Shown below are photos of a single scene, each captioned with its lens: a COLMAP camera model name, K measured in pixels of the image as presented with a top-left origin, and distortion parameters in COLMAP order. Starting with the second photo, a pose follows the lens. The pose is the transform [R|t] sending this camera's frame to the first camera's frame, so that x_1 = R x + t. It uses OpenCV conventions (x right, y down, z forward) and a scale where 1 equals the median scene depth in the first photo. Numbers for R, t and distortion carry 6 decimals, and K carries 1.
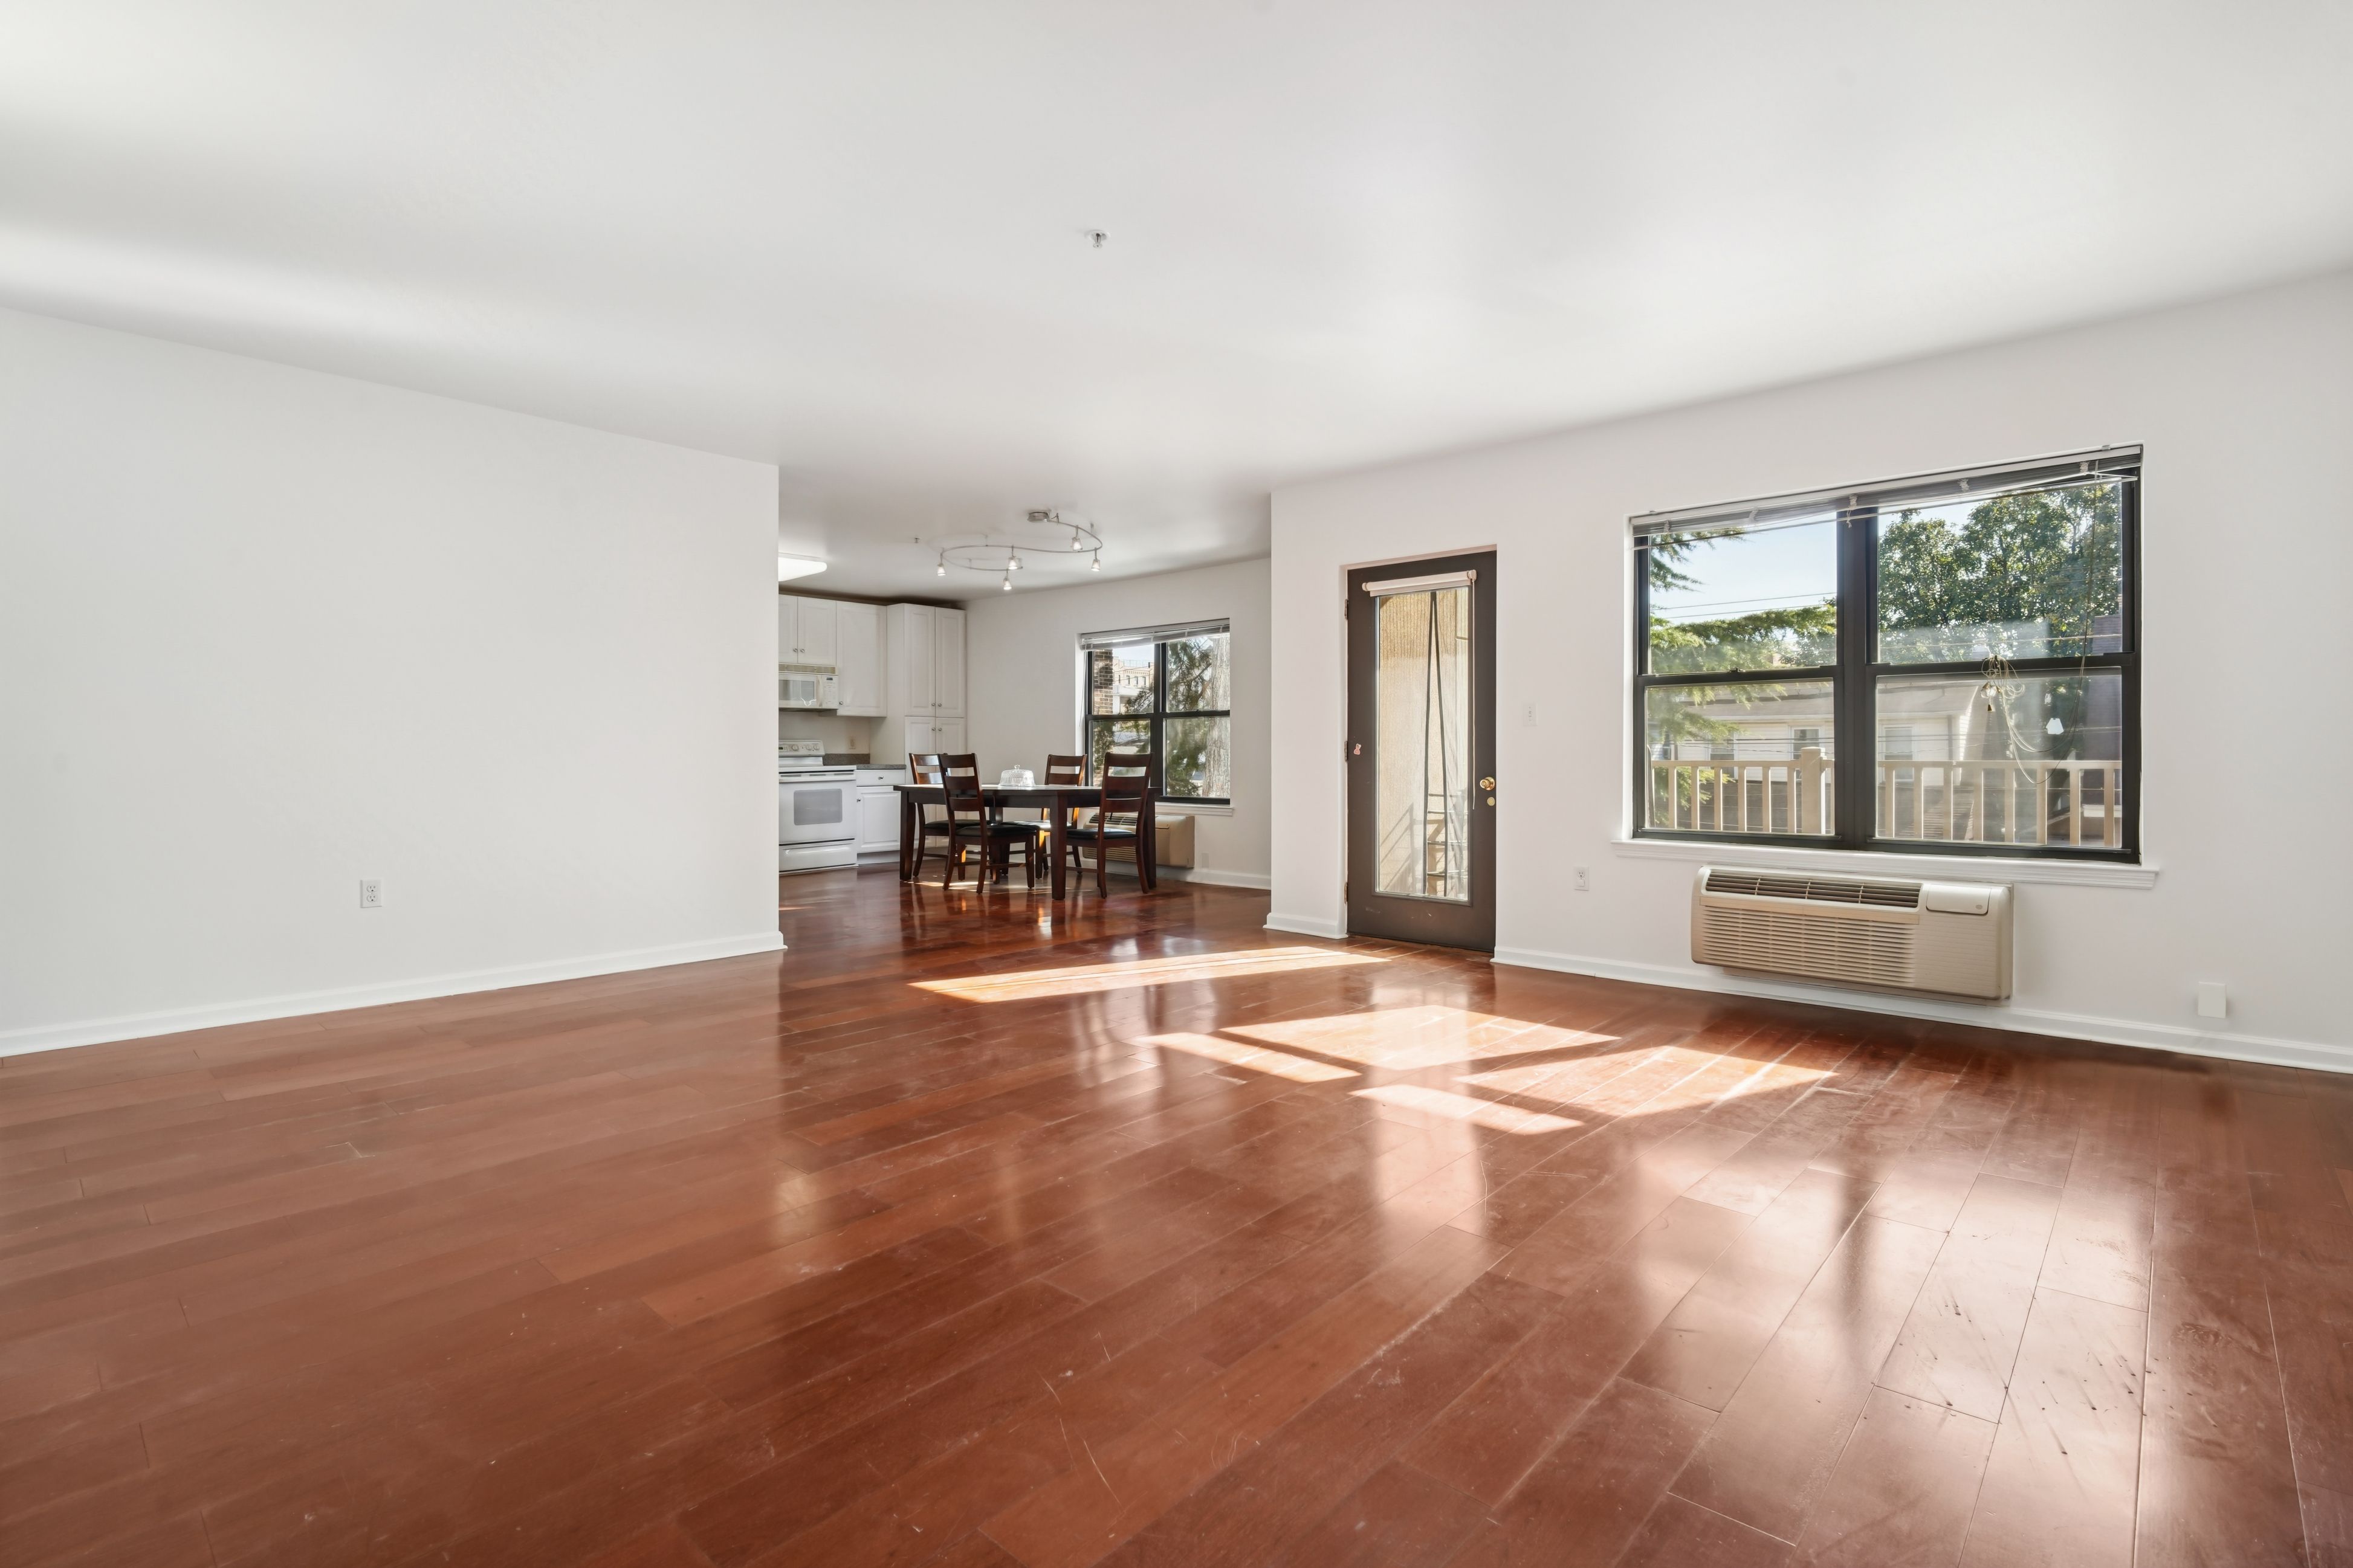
lens RADIAL K [[1099.1, 0, 1188.2], [0, 1099.1, 755.4], [0, 0, 1]] dist [-0.003029, -0.001589]
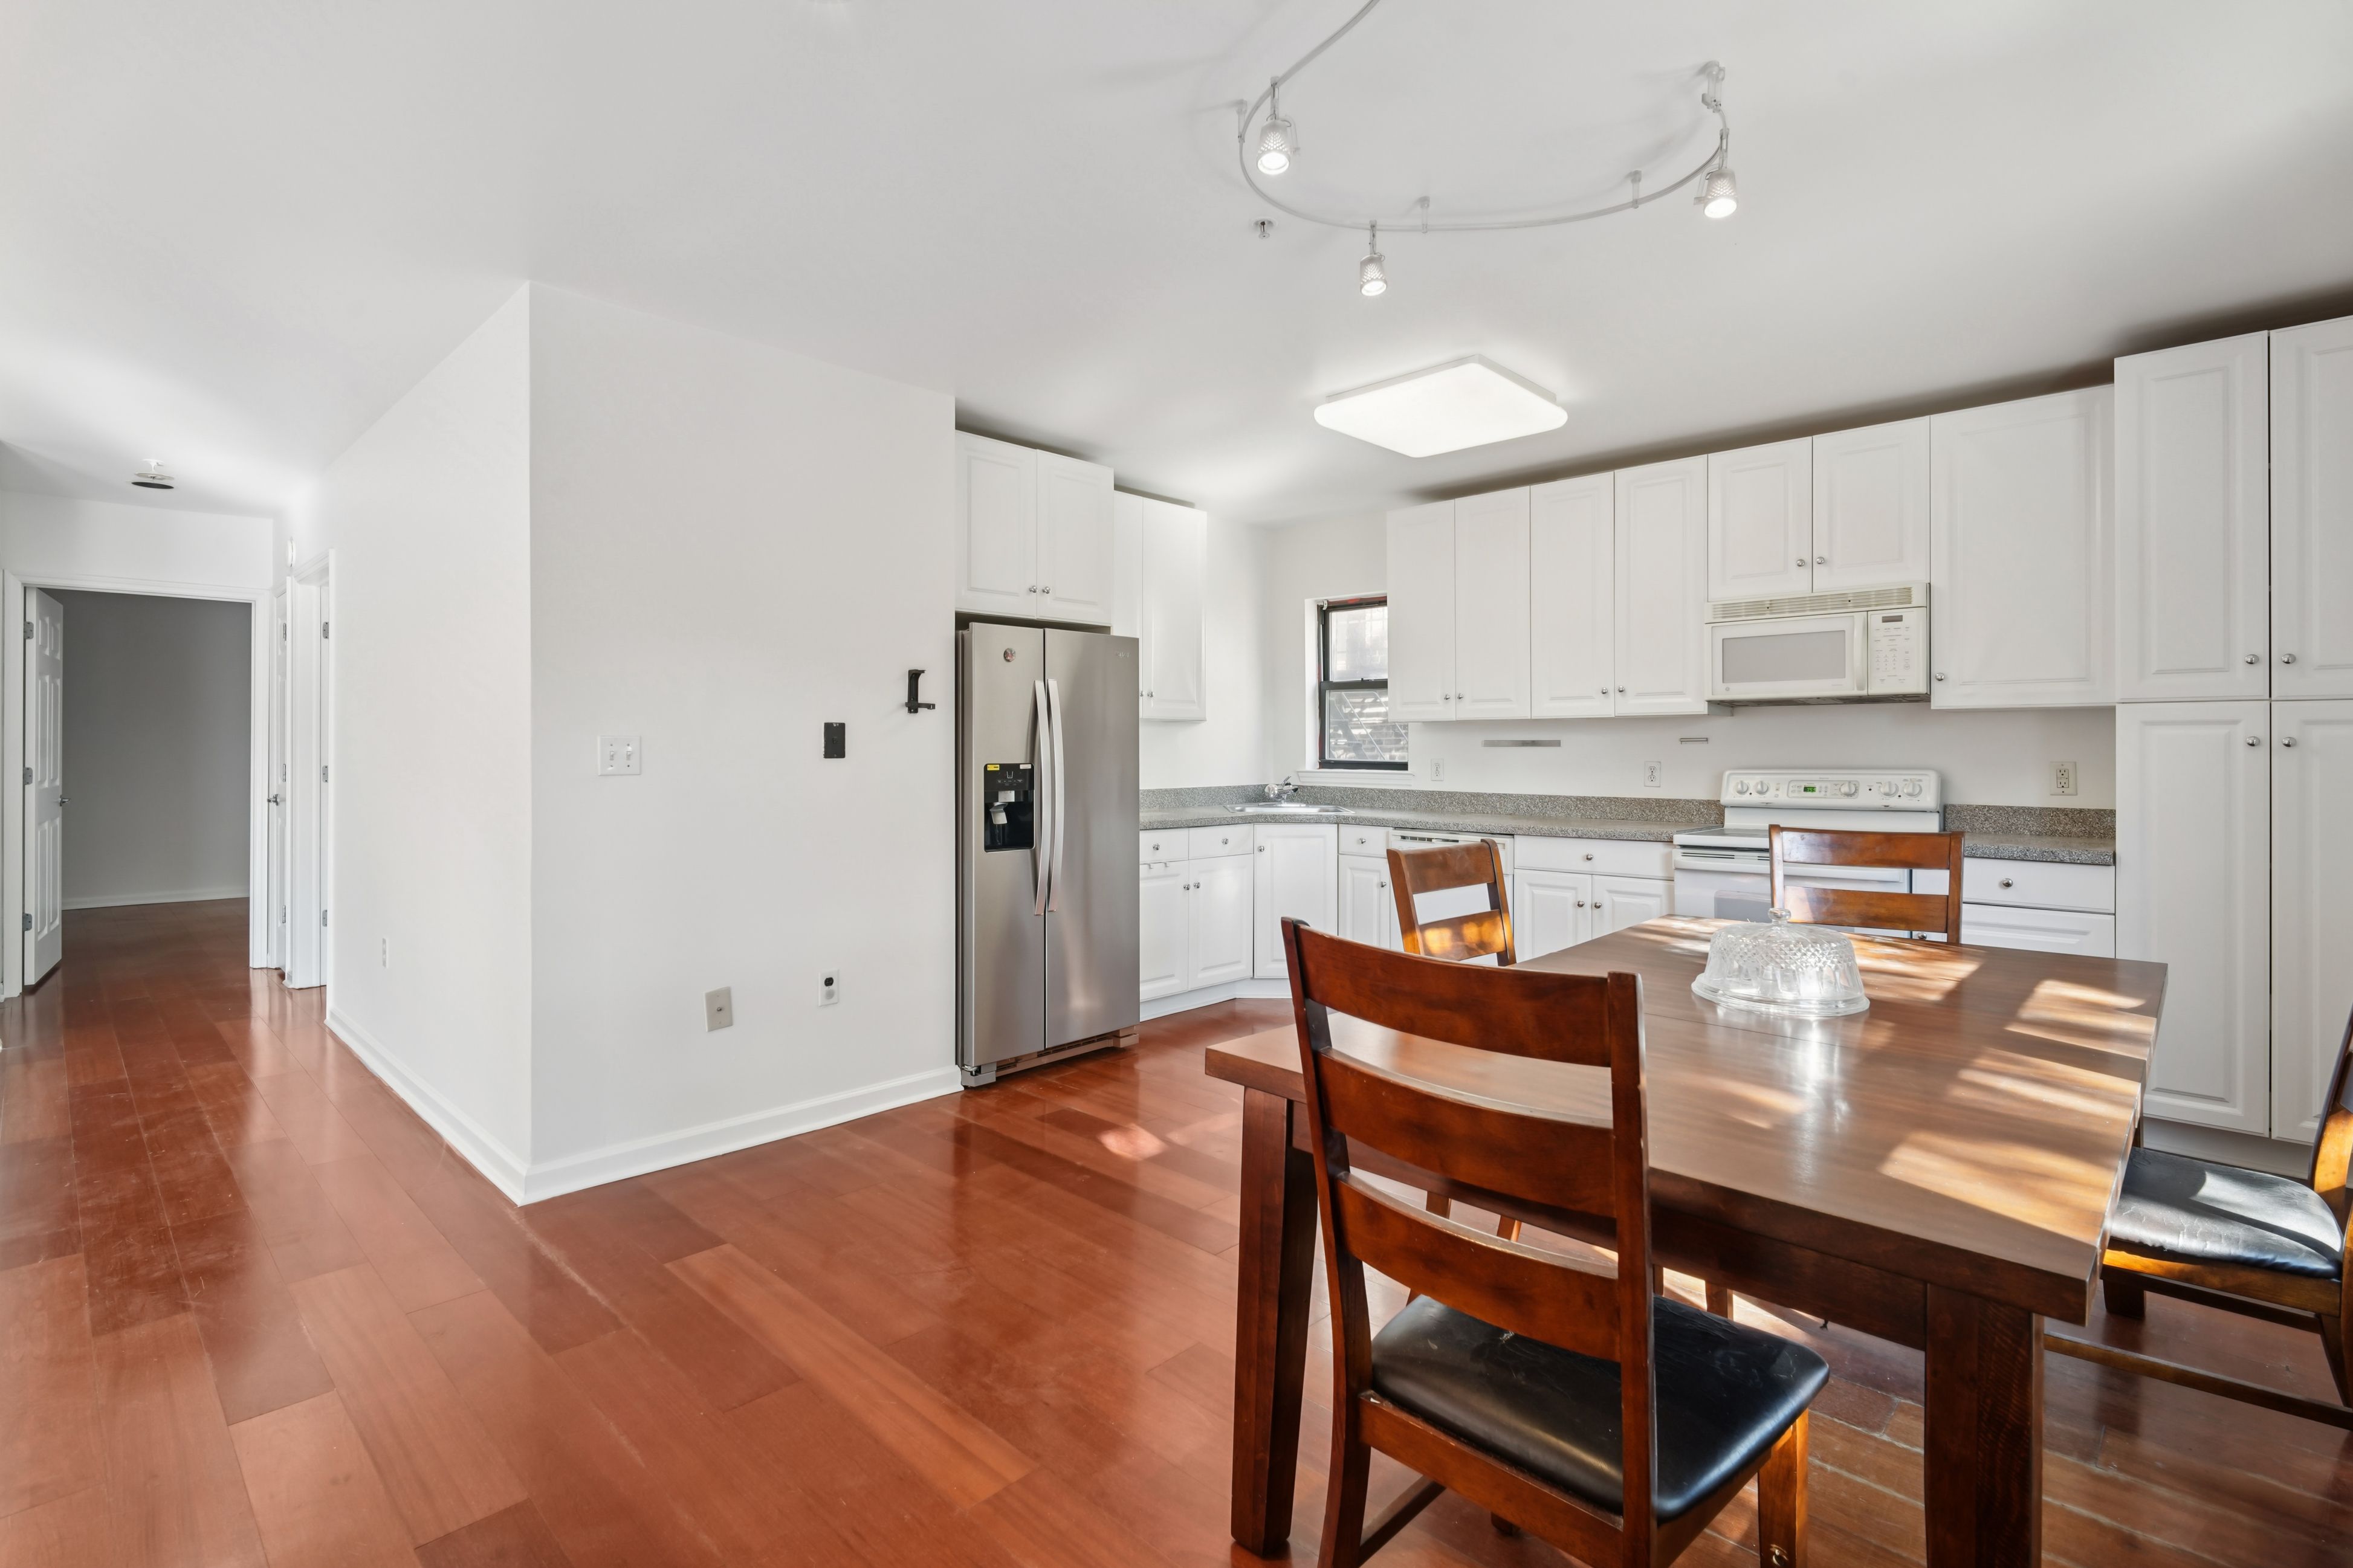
lens RADIAL K [[1099.1, 0, 1166.5], [0, 1099.1, 738.5], [0, 0, 1]] dist [-0.003029, -0.001589]
pose [[-0.039909, -0.004671, -0.999192, 0.098069], [-0.001073, 0.999989, -0.004632, -0.029479], [0.999203, 0.000887, -0.039914, 0.913875]]
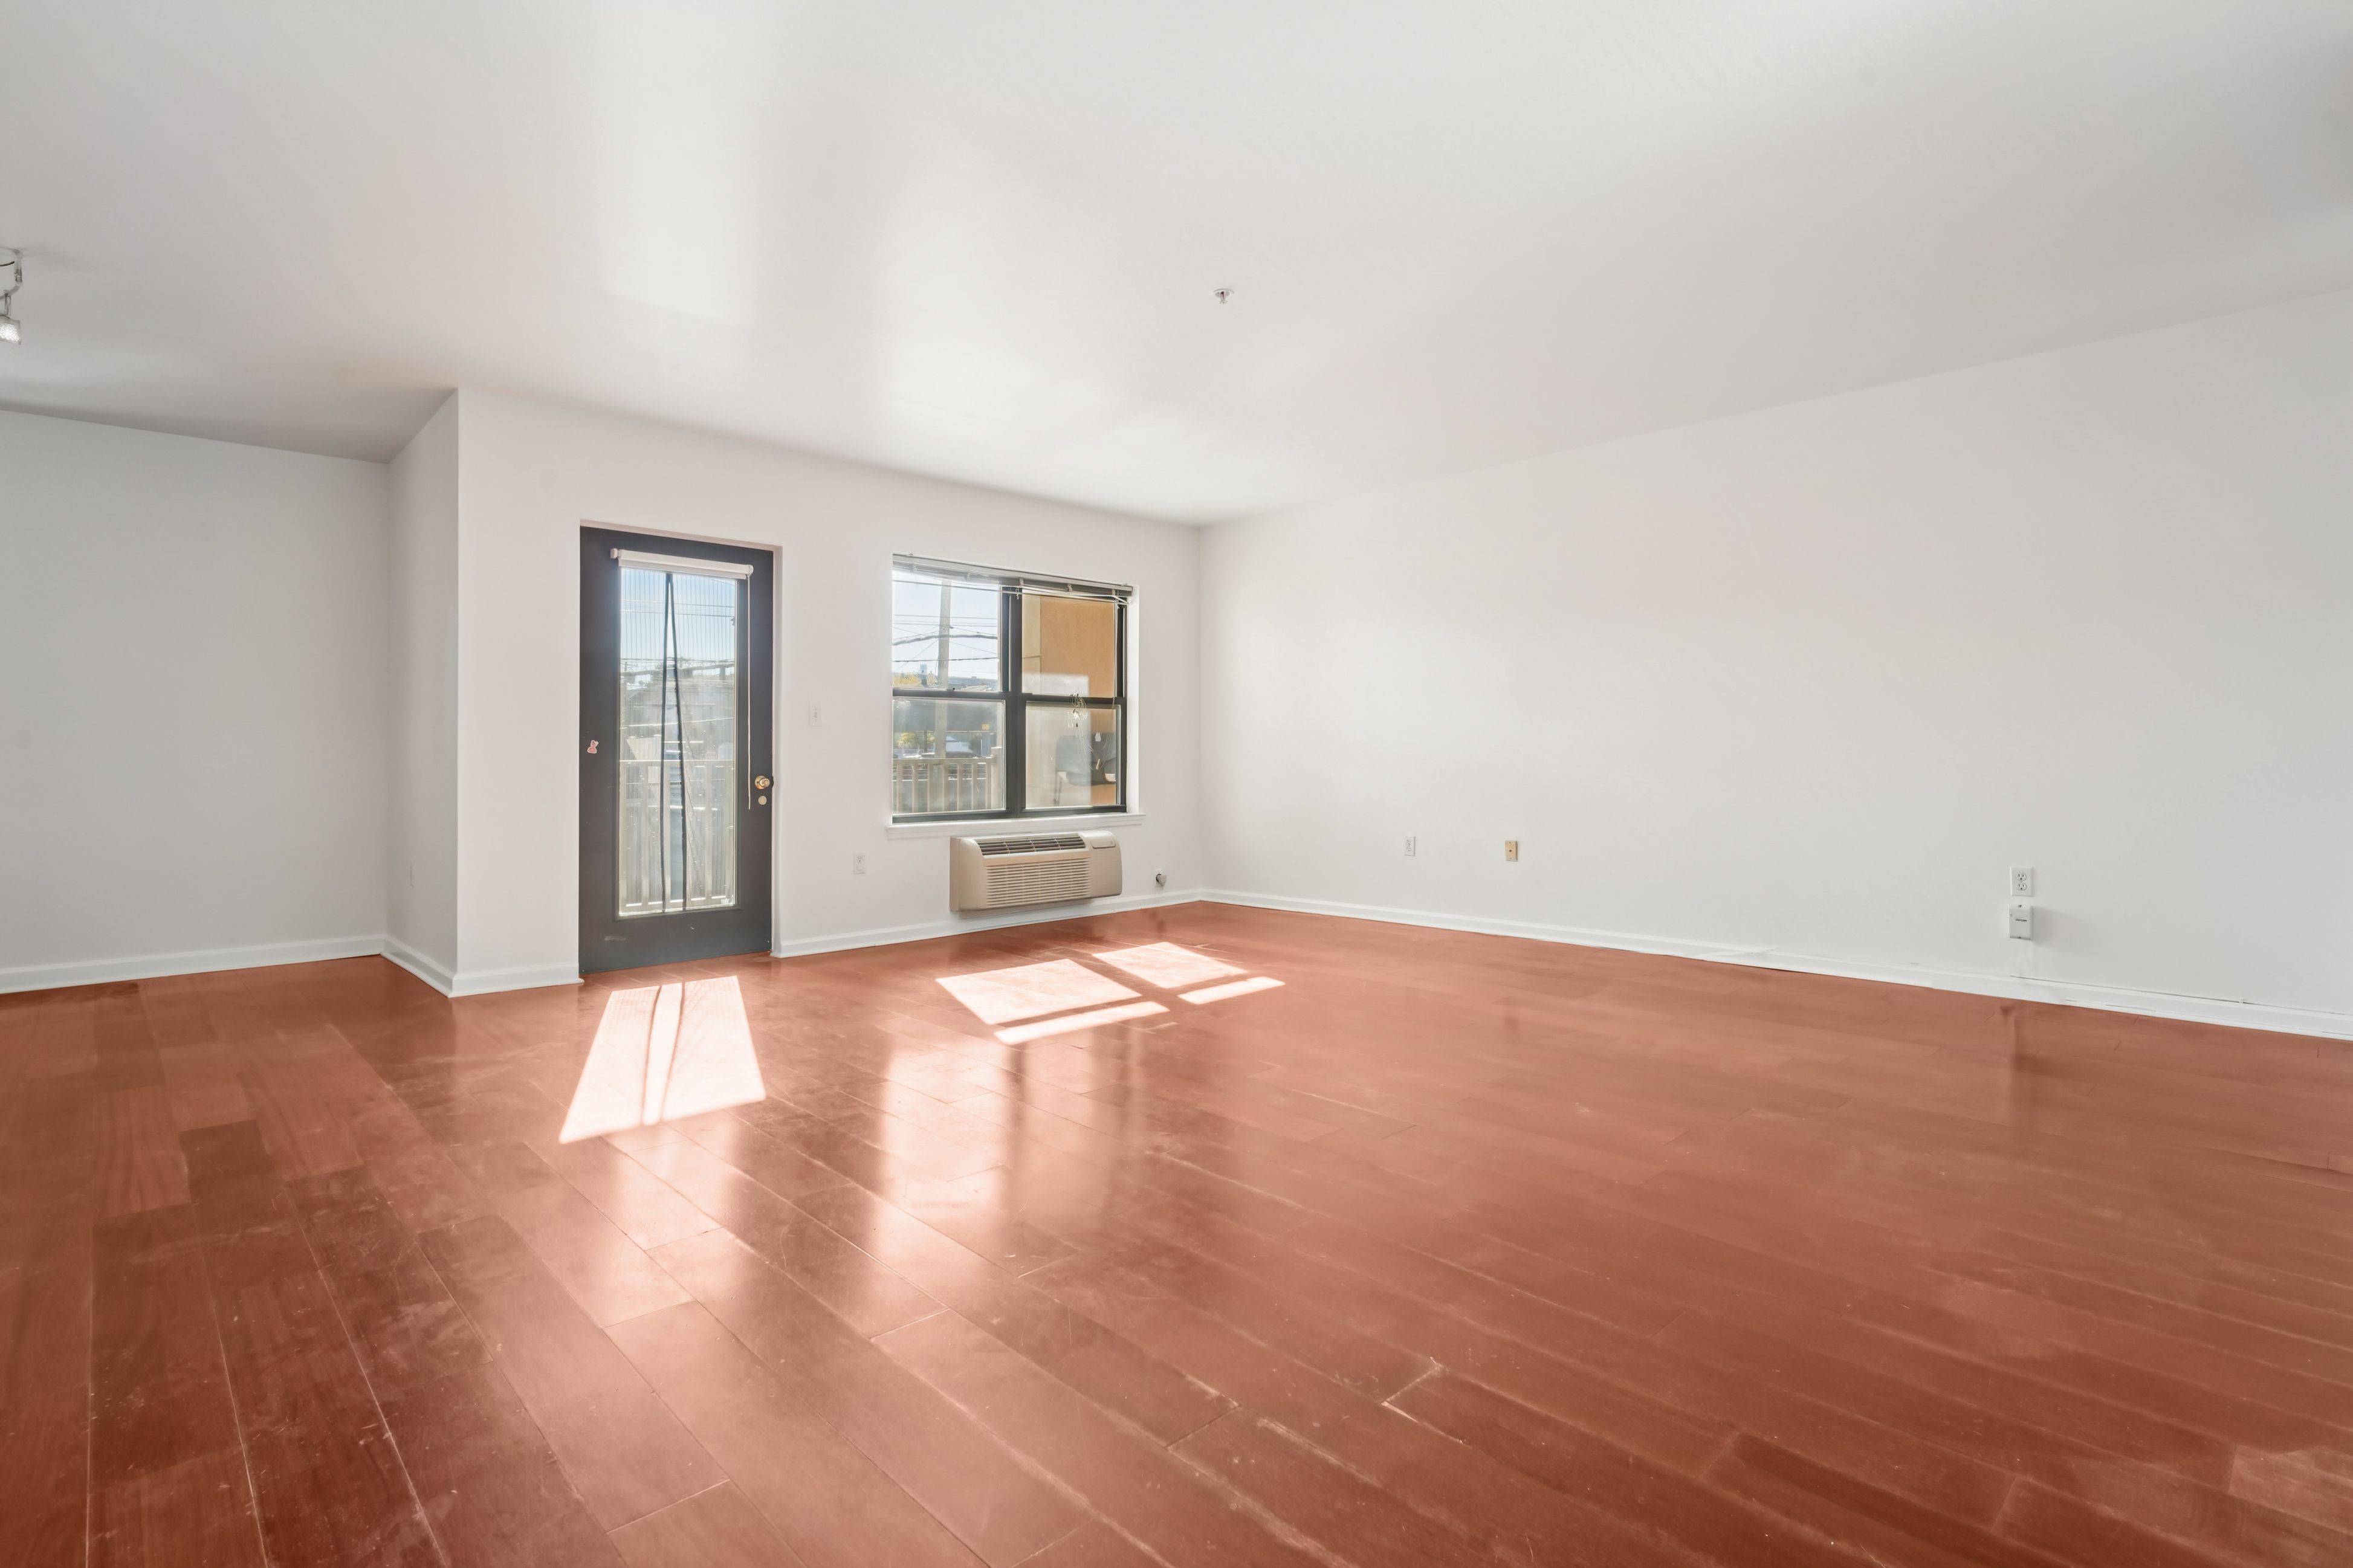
lens RADIAL K [[1099.1, 0, 1175.8], [0, 1099.1, 785.0], [0, 0, 1]] dist [-0.003029, -0.001589]
pose [[0.061368, -0.033094, 0.997566, -0.469276], [-0.003982, 0.999434, 0.033401, -0.004670], [-0.998107, -0.006022, 0.061201, 0.376517]]
